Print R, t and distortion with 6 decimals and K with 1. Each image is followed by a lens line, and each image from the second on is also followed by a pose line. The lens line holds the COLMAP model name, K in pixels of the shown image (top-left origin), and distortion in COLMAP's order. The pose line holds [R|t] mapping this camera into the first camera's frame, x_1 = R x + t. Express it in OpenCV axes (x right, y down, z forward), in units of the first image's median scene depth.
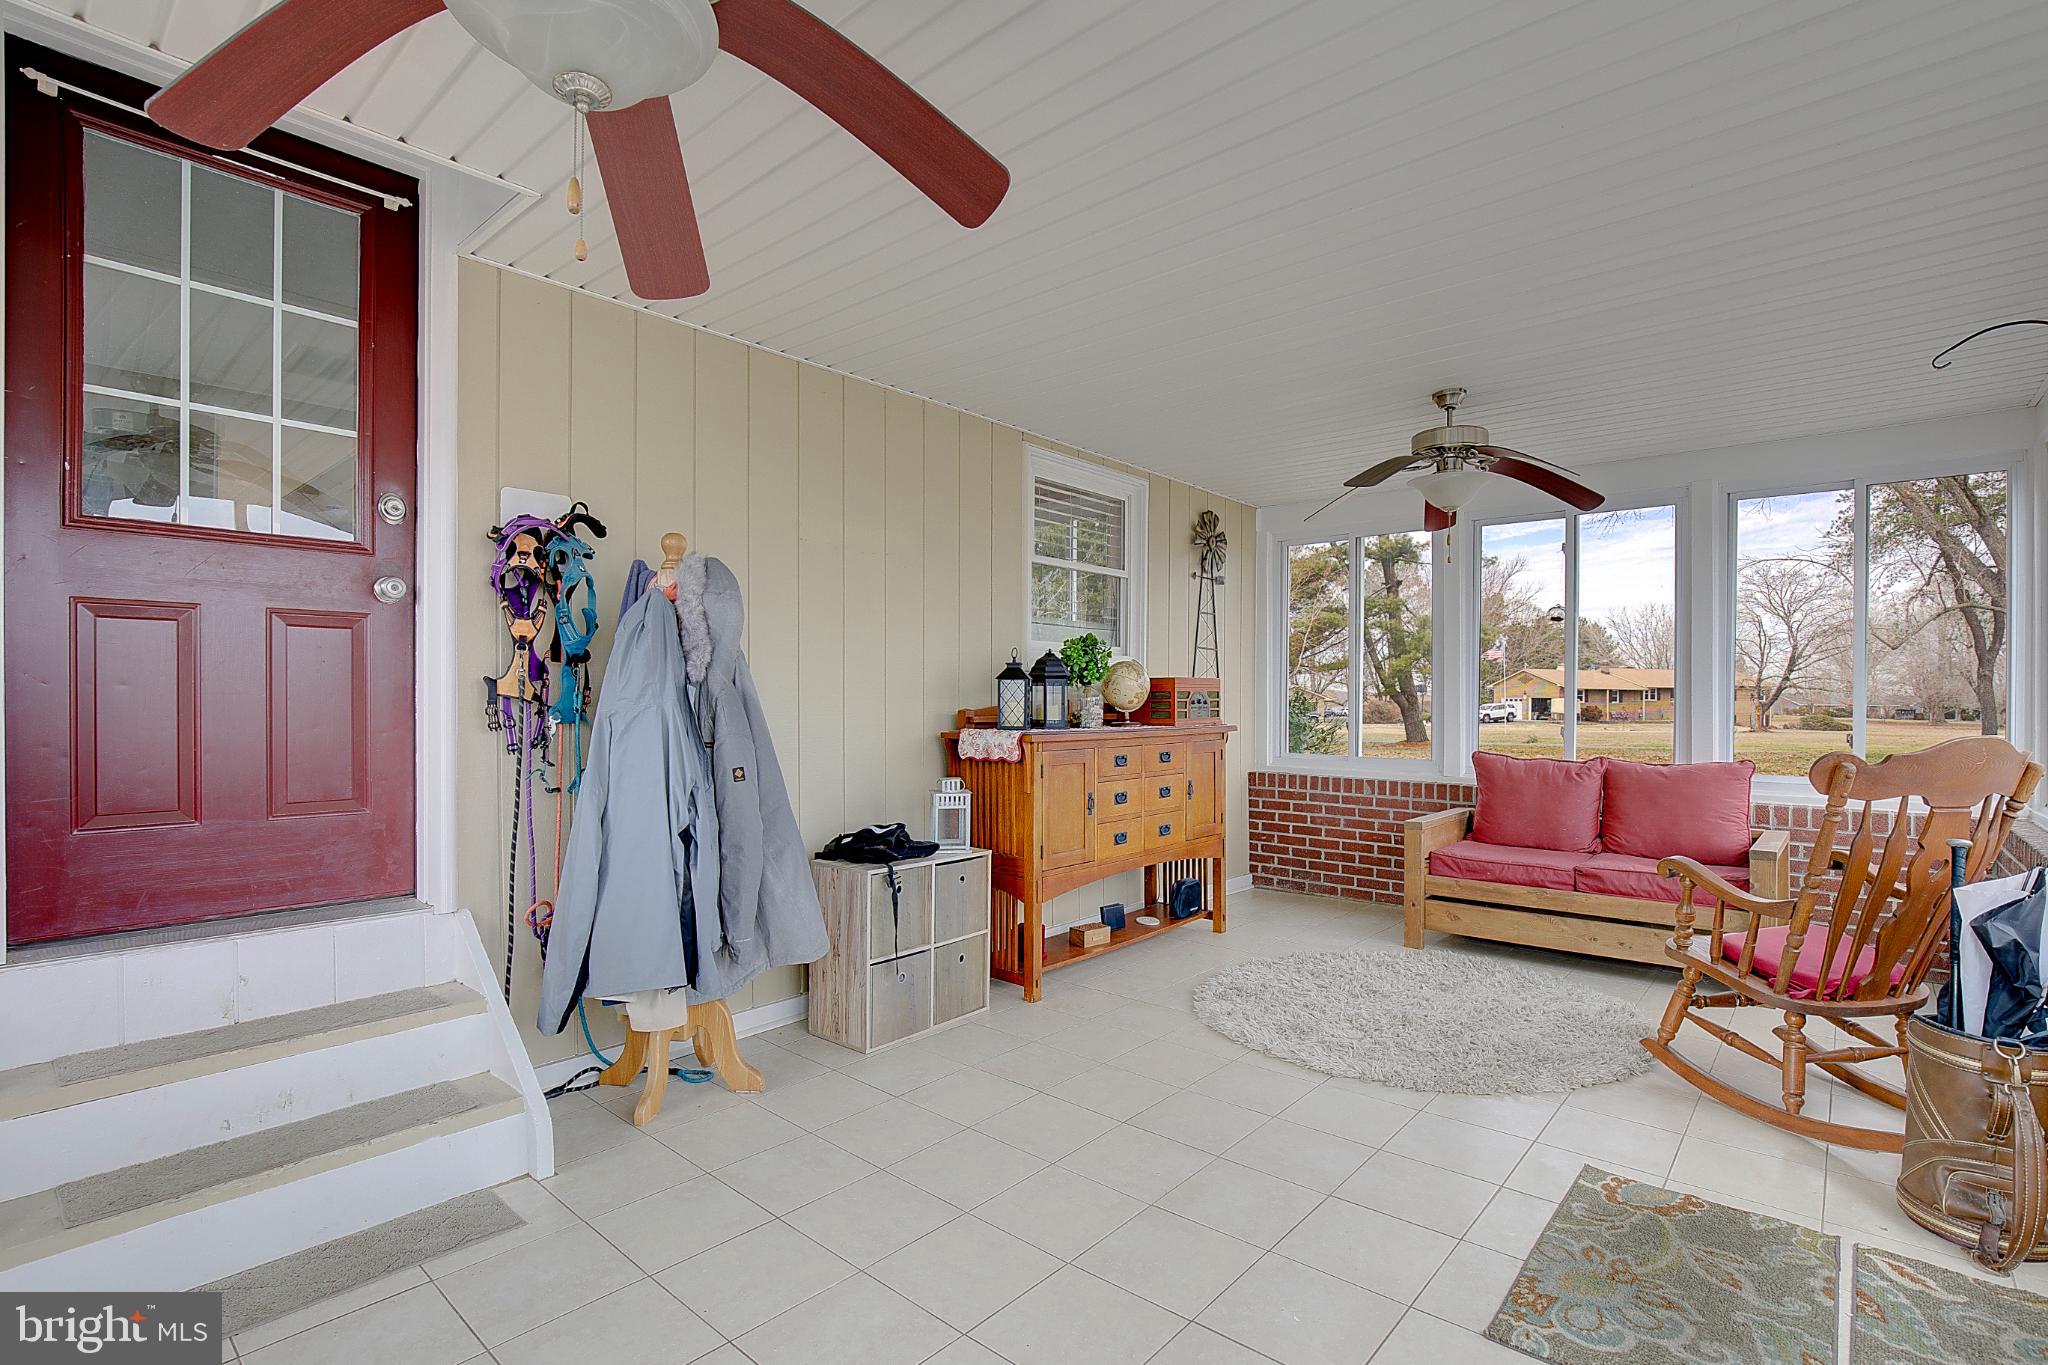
lens RADIAL K [[942.7, 0, 1043.7], [0, 942.7, 696.2], [0, 0, 1]] dist [-0.026438, 0.000699]
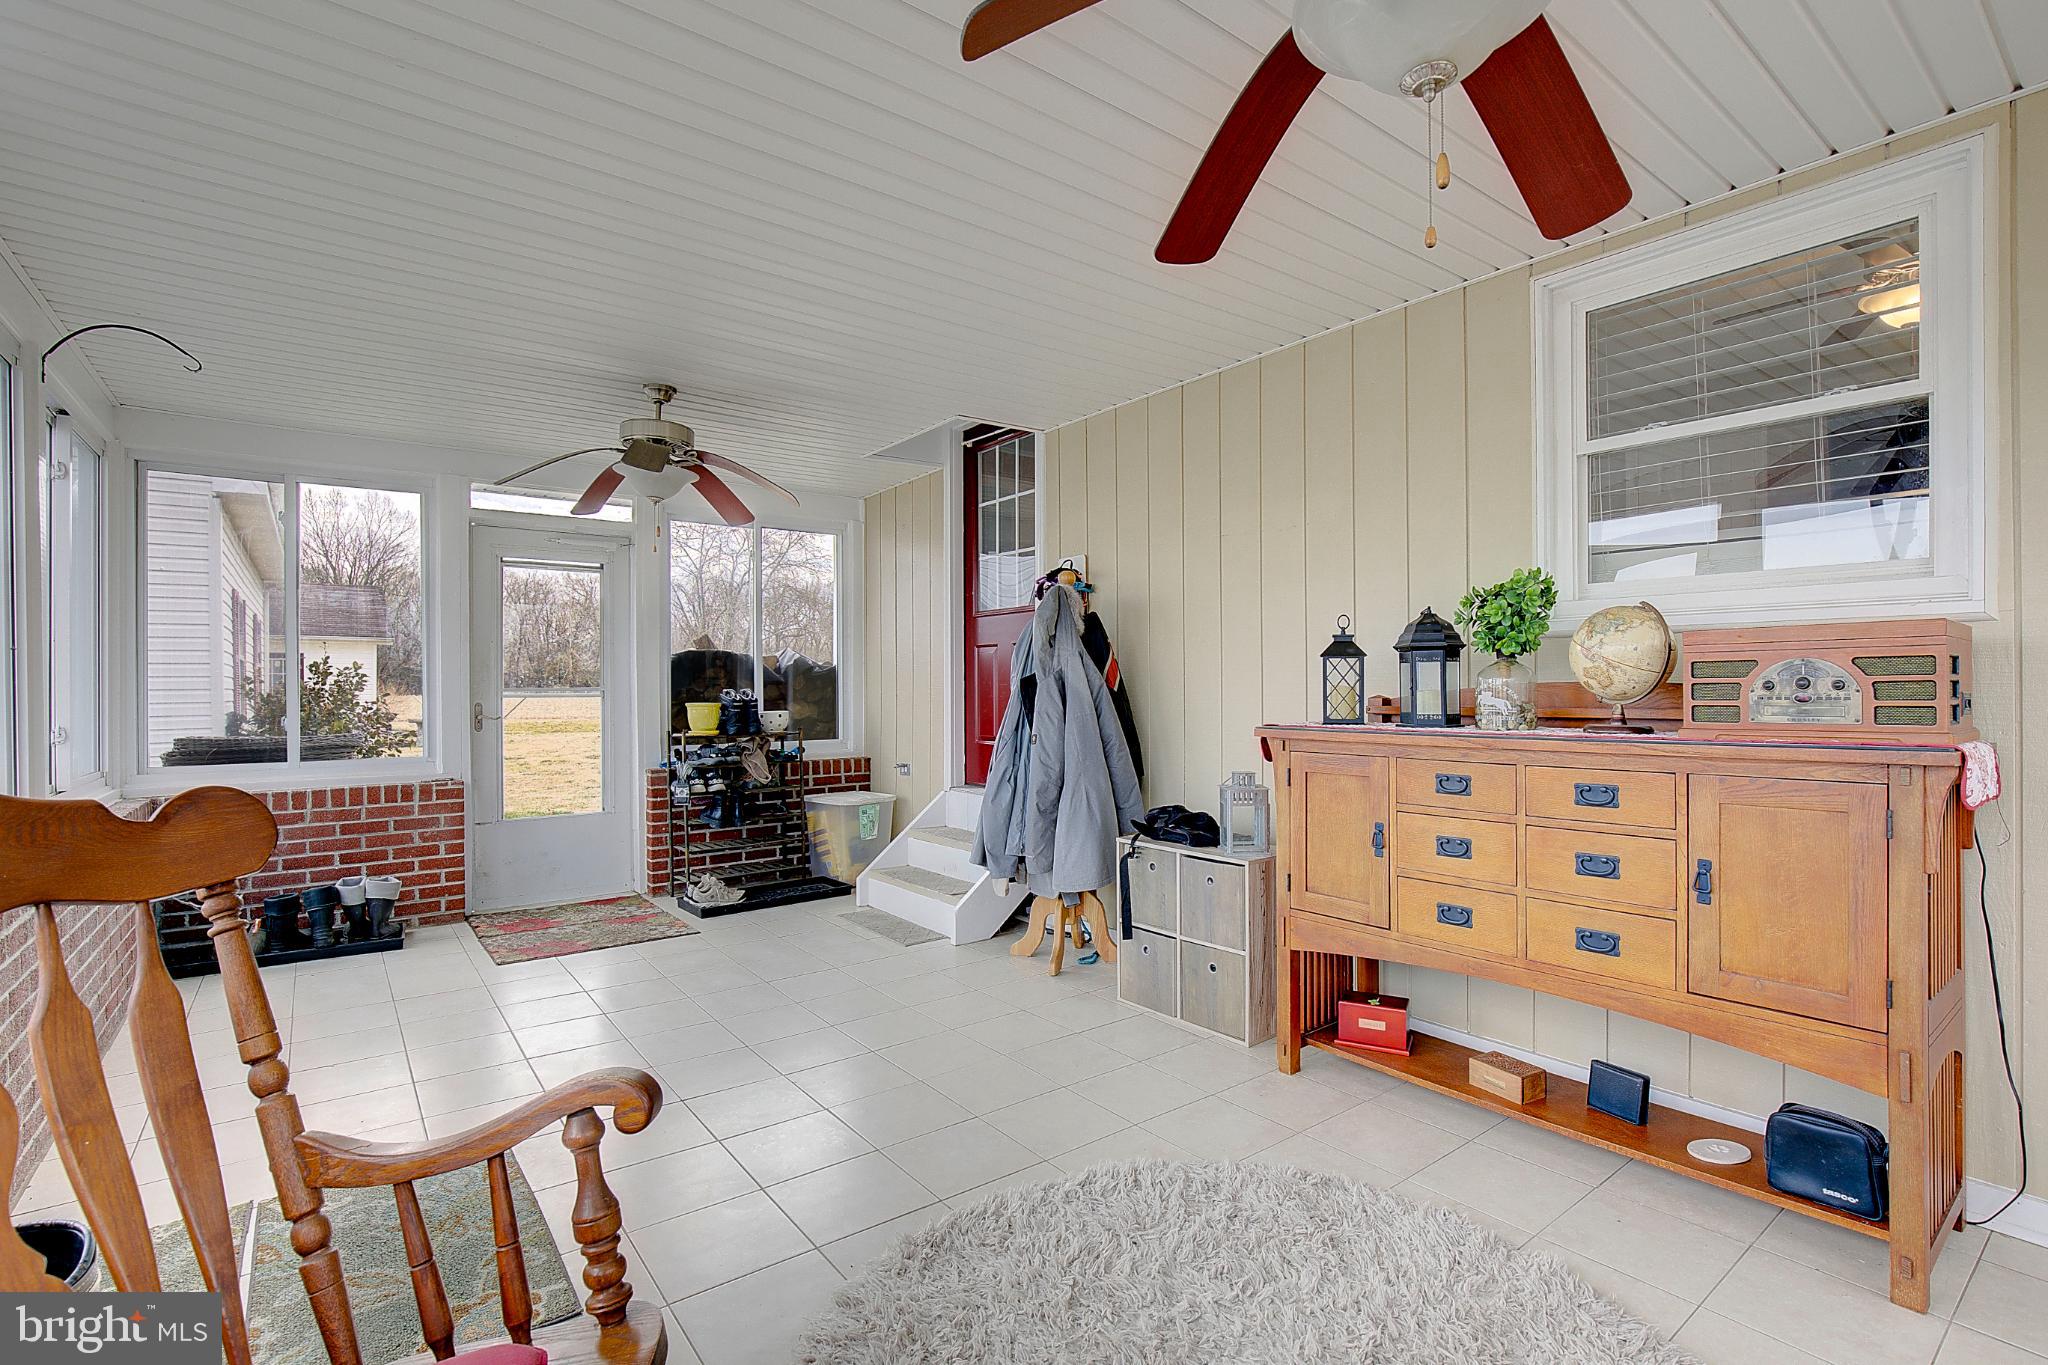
lens RADIAL K [[942.7, 0, 1043.7], [0, 942.7, 696.2], [0, 0, 1]] dist [-0.026438, 0.000699]
pose [[-0.195911, 0.006197, -0.980602, 0.667536], [0.010527, 0.999936, 0.004216, 0.007082], [0.980565, -0.009497, -0.195964, 0.810410]]
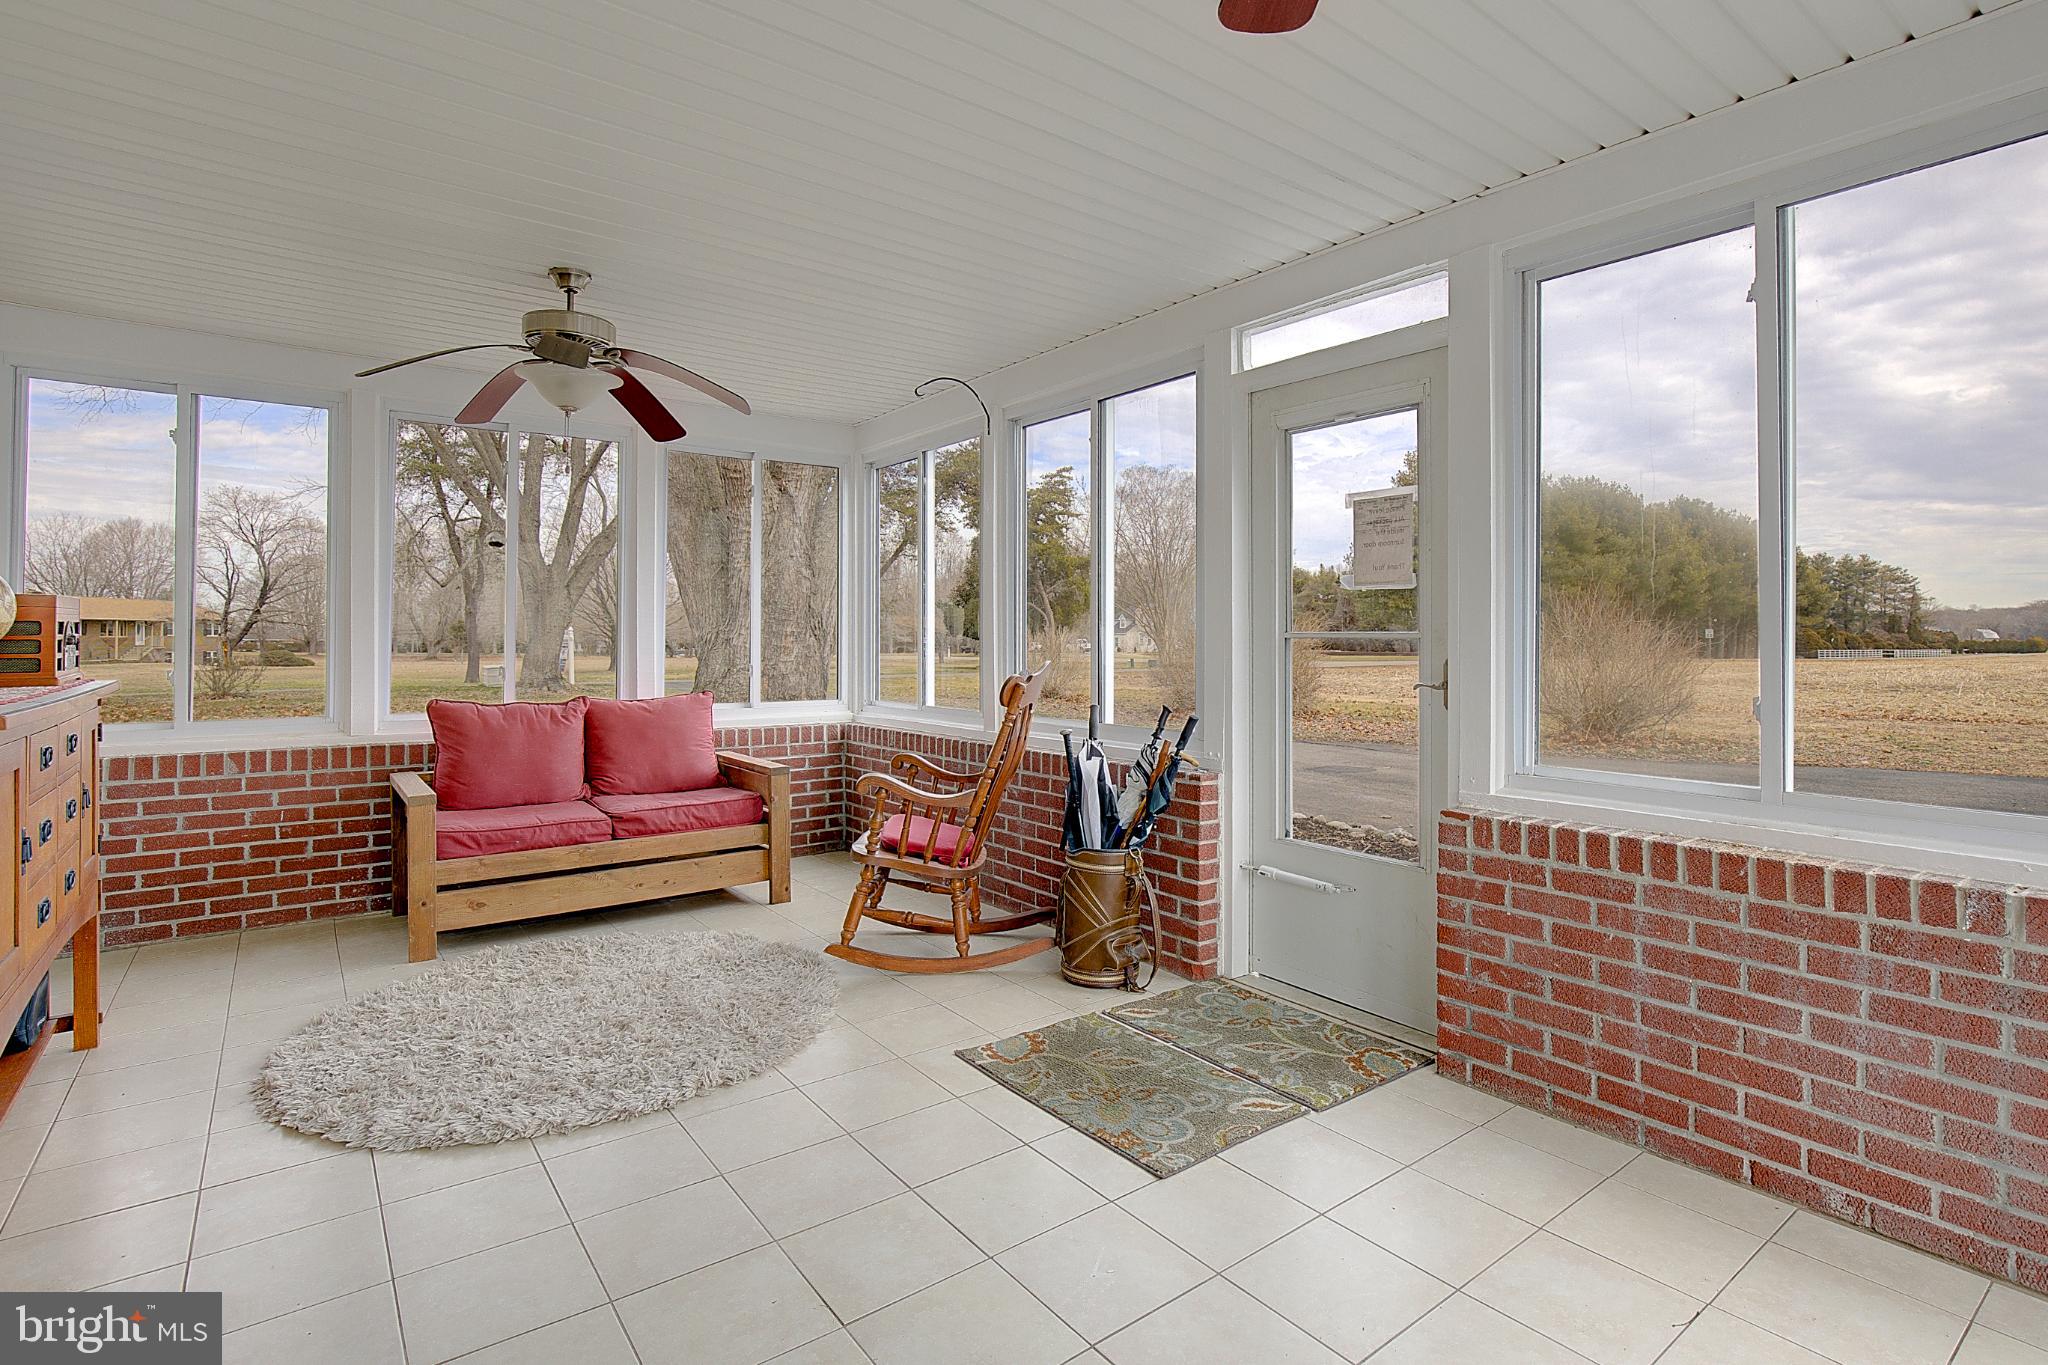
lens RADIAL K [[994.7, 0, 1053.5], [0, 994.7, 628.7], [0, 0, 1]] dist [-0.004845, -0.000423]
pose [[0.195652, 0.008166, 0.980639, -0.310150], [-0.006316, 0.999955, -0.007066, -0.000230], [-0.980653, -0.004811, 0.195694, 0.345869]]
